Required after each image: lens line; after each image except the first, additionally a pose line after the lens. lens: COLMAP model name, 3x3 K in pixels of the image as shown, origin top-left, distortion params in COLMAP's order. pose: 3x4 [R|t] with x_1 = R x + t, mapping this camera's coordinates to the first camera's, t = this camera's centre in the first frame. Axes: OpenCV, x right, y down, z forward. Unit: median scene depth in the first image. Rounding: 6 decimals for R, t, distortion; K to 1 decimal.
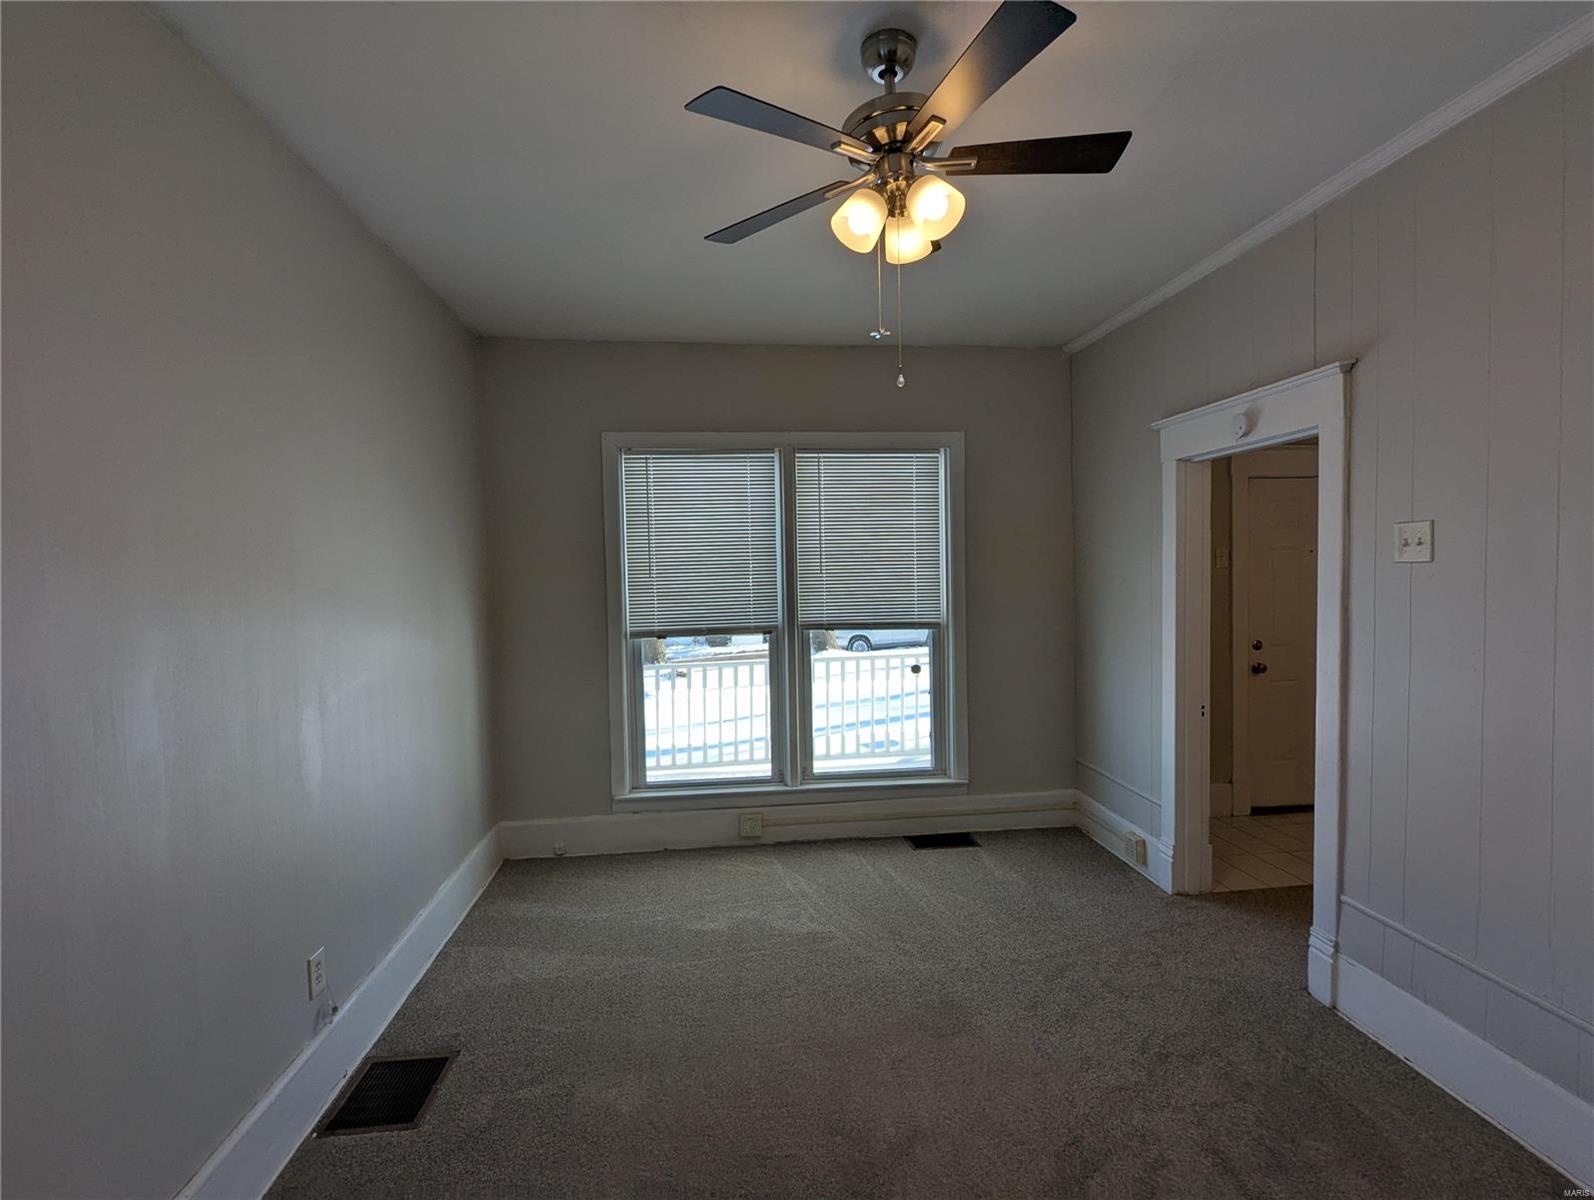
lens RADIAL K [[752.8, 0, 795.5], [0, 752.8, 603.3], [0, 0, 1]] dist [0.000800, 0.000328]
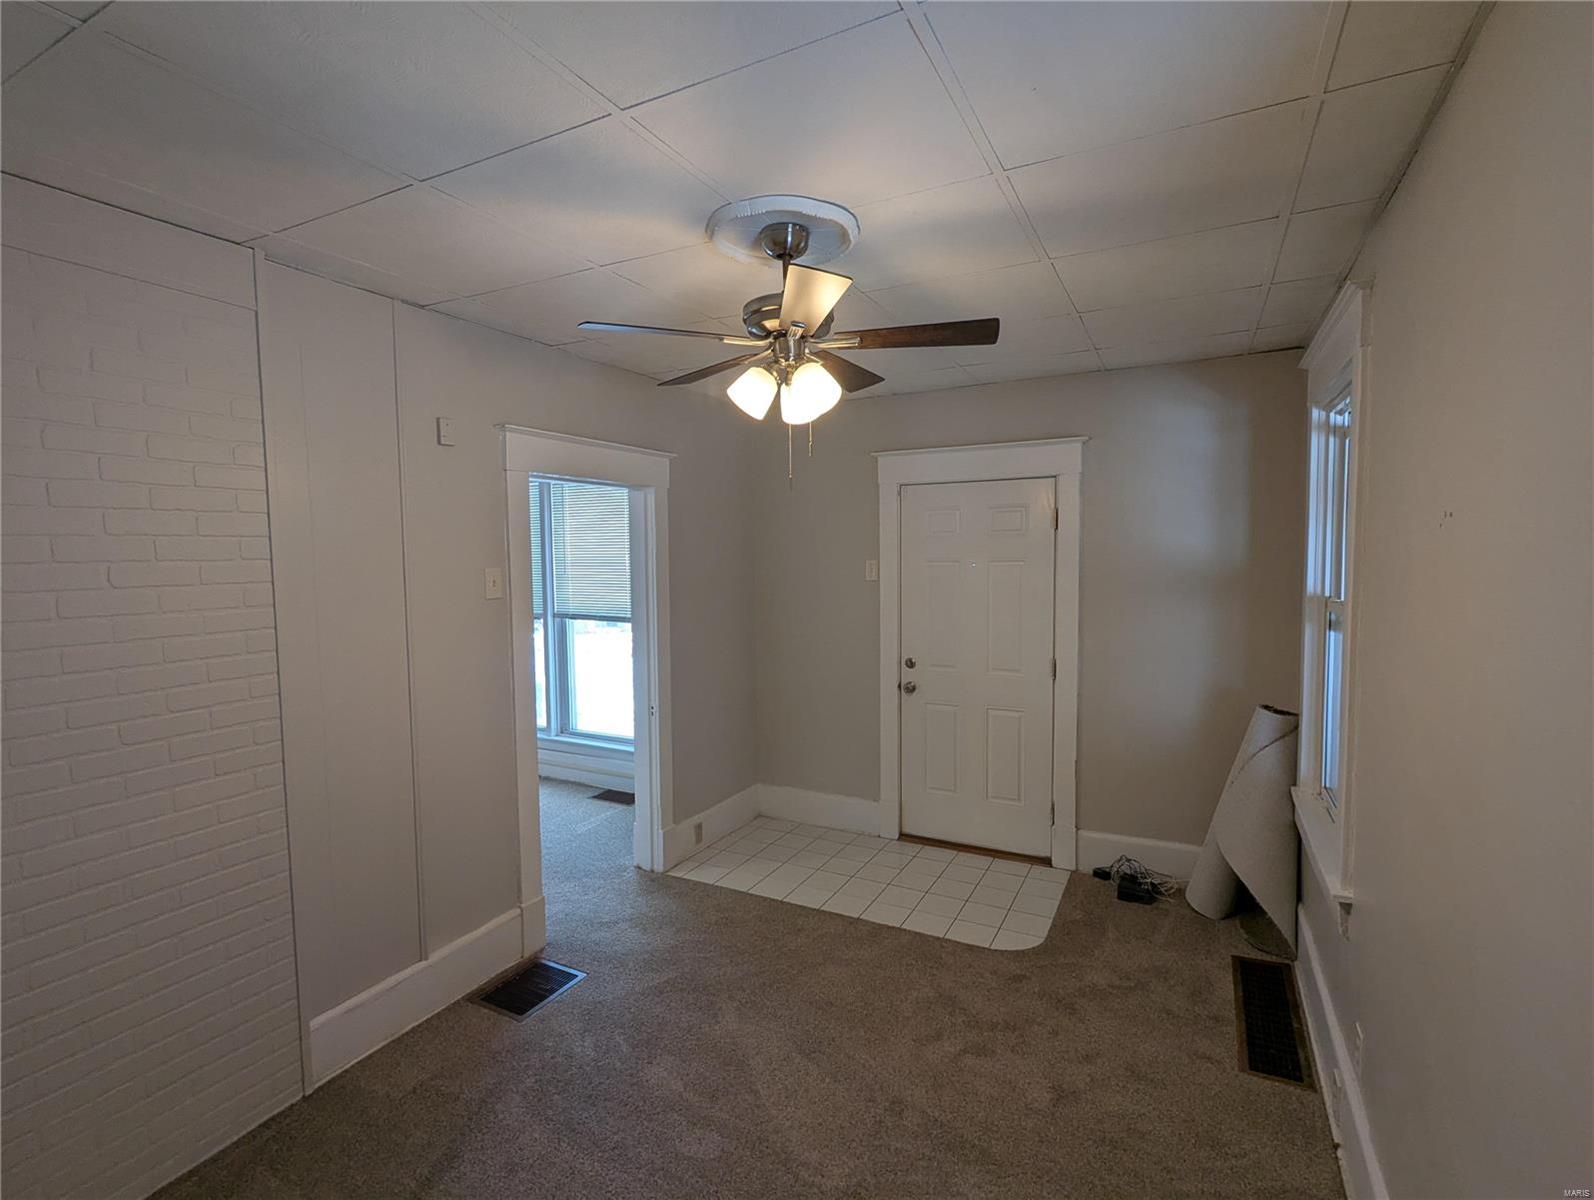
lens RADIAL K [[752.8, 0, 795.5], [0, 752.8, 603.3], [0, 0, 1]] dist [0.000800, 0.000328]
pose [[0.826157, 0.046778, -0.561495, 1.022363], [-0.034802, 0.998881, 0.032010, -0.044206], [0.562364, -0.006904, 0.826861, 0.142822]]
